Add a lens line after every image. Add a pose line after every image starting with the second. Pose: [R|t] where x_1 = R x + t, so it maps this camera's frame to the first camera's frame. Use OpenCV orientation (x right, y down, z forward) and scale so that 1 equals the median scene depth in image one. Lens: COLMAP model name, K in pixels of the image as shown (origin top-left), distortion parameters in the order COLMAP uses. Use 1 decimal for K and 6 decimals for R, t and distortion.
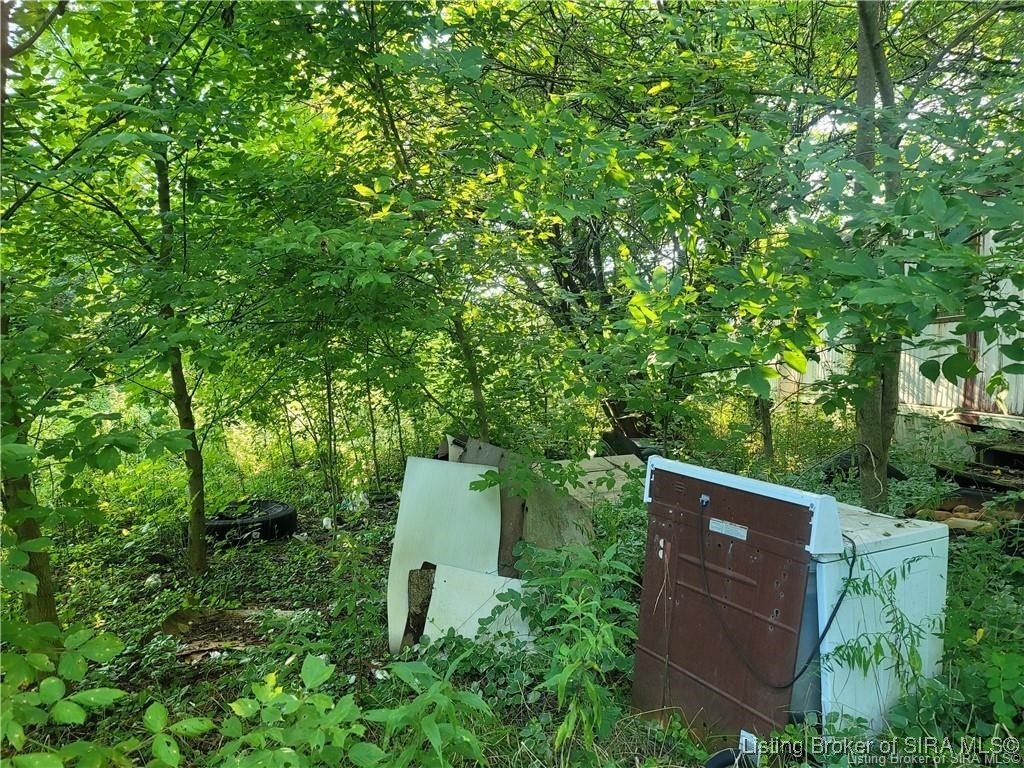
lens RADIAL K [[755.3, 0, 514.3], [0, 755.3, 385.6], [0, 0, 1]] dist [0.053107, 0.002778]
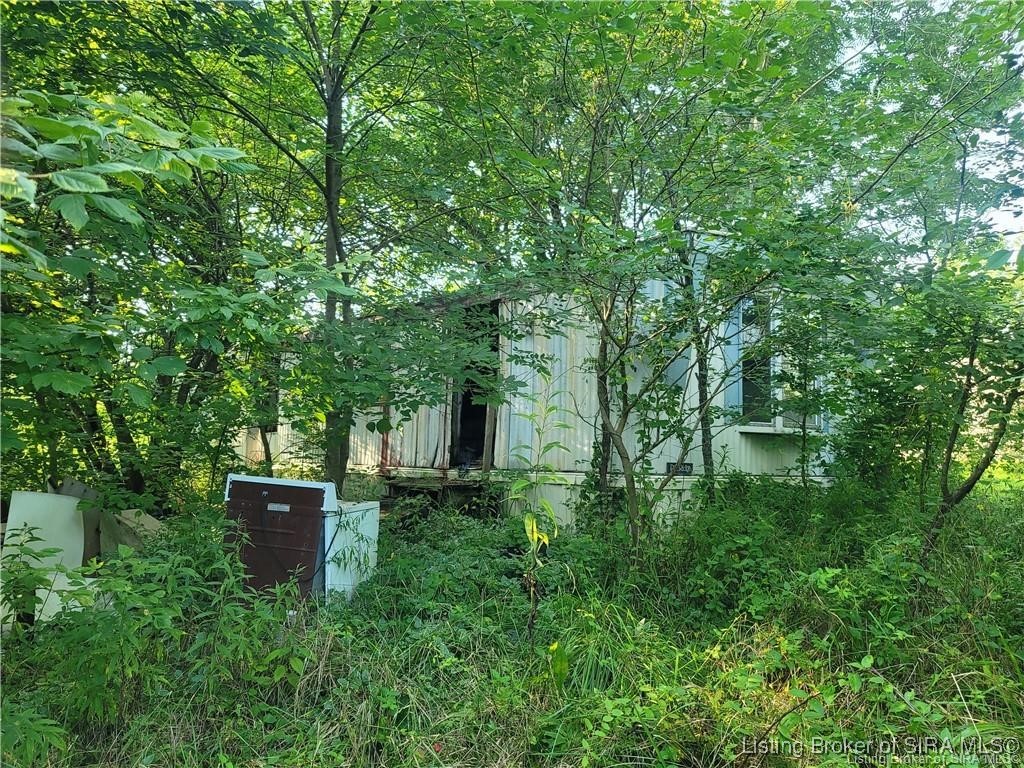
lens RADIAL K [[755.3, 0, 512.9], [0, 755.3, 384.9], [0, 0, 1]] dist [0.053107, 0.002778]
pose [[0.761582, 0.054390, 0.645782, -0.516230], [0.013651, 0.994905, -0.099892, 0.084620], [-0.647925, 0.084891, 0.756959, -0.834815]]
